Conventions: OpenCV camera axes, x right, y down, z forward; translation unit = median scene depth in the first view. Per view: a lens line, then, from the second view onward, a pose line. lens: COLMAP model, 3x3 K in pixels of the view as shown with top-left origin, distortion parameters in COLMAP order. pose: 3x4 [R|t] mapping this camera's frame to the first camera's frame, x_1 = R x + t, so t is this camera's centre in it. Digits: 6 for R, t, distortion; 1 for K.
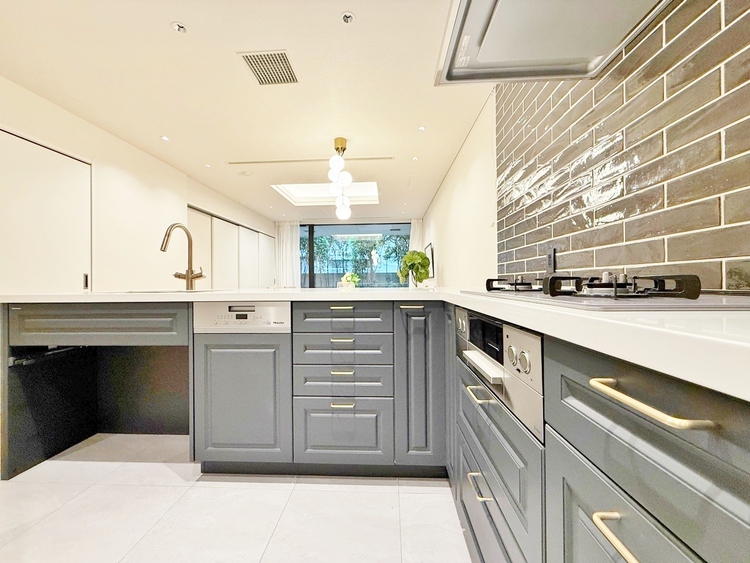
lens RADIAL K [[298.3, 0, 372.6], [0, 298.3, 279.9], [0, 0, 1]] dist [-0.000874, 0.000372]
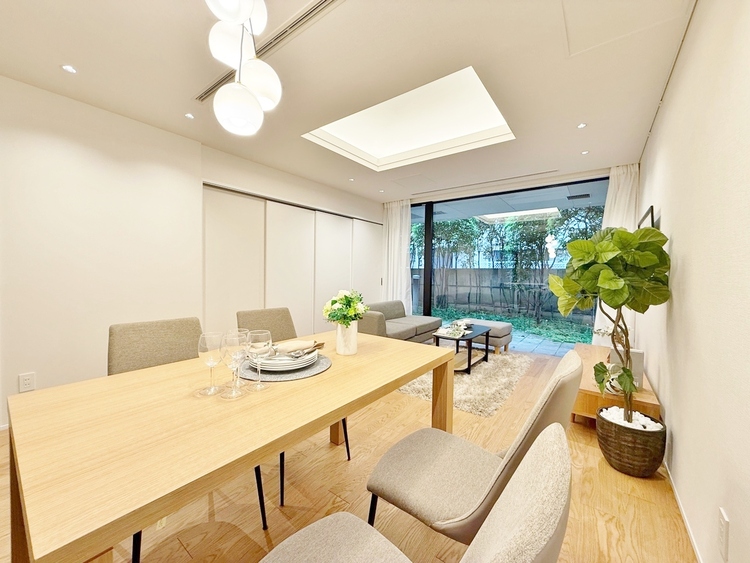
lens RADIAL K [[298.3, 0, 372.6], [0, 298.3, 279.9], [0, 0, 1]] dist [-0.000874, 0.000372]
pose [[0.827707, 0.034178, -0.560118, 0.083441], [-0.017245, 0.999221, 0.035488, -0.025883], [0.560895, -0.019715, 0.827652, 0.343288]]
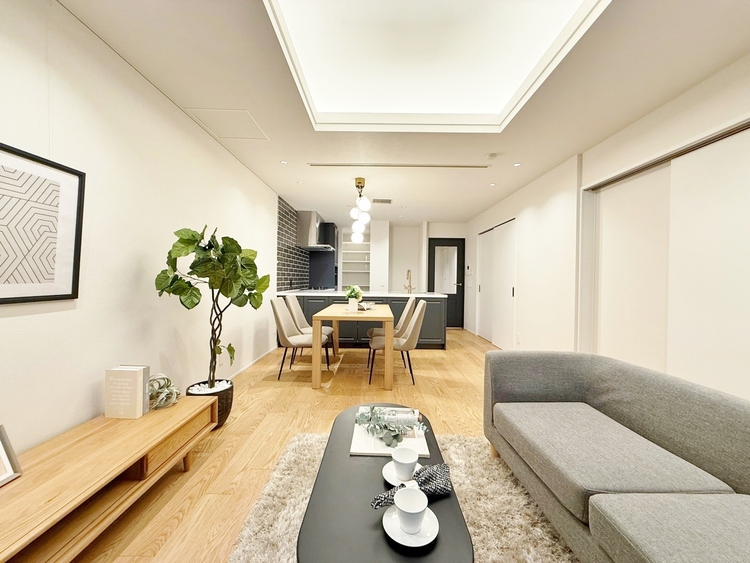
lens RADIAL K [[298.3, 0, 372.6], [0, 298.3, 279.9], [0, 0, 1]] dist [-0.000874, 0.000372]
pose [[-0.998972, -0.004736, -0.045082, -0.045276], [-0.004583, 0.999983, -0.003495, -0.018953], [0.045097, -0.003285, -0.998977, 0.948966]]
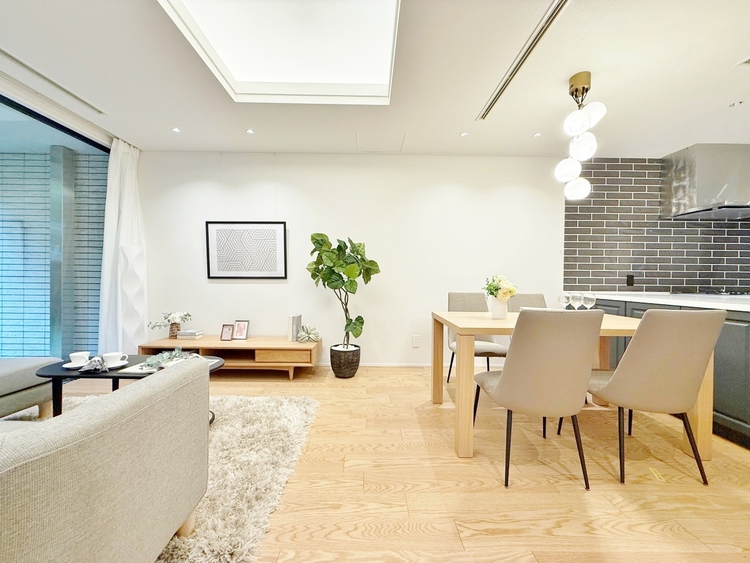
lens RADIAL K [[298.3, 0, 372.6], [0, 298.3, 279.9], [0, 0, 1]] dist [-0.000874, 0.000372]
pose [[-0.058313, 0.004439, 0.998288, -0.312394], [-0.017199, 0.999837, -0.005451, -0.004134], [-0.998150, -0.017488, -0.058227, 0.630004]]
